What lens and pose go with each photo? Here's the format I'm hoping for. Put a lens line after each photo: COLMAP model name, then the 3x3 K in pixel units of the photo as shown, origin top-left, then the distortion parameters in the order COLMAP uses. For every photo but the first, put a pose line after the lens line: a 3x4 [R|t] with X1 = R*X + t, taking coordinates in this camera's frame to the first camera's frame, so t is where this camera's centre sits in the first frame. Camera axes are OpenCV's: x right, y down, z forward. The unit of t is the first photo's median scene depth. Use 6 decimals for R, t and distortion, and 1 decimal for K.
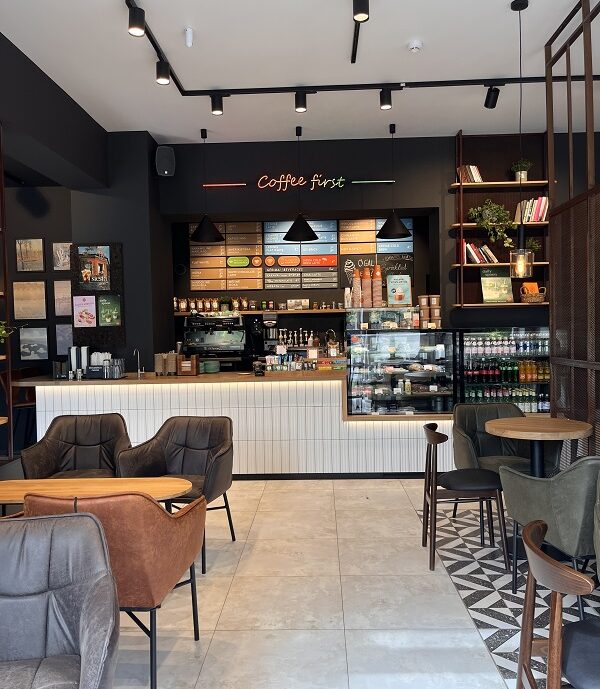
lens RADIAL K [[557.1, 0, 300.0], [0, 557.1, 344.5], [0, 0, 1]] dist [-0.000816, -0.002475]
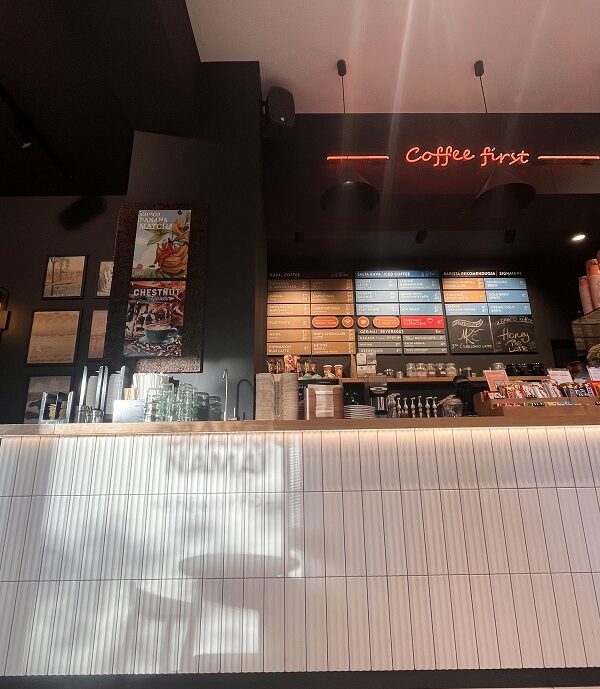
lens RADIAL K [[418.0, 0, 300.0], [0, 418.0, 344.5], [0, 0, 1]] dist [0.001459, 0.000870]
pose [[0.999927, 0.008245, 0.008783, -0.153648], [-0.005331, 0.956678, -0.291098, 0.064024], [-0.010803, 0.291030, 0.956653, 0.417605]]
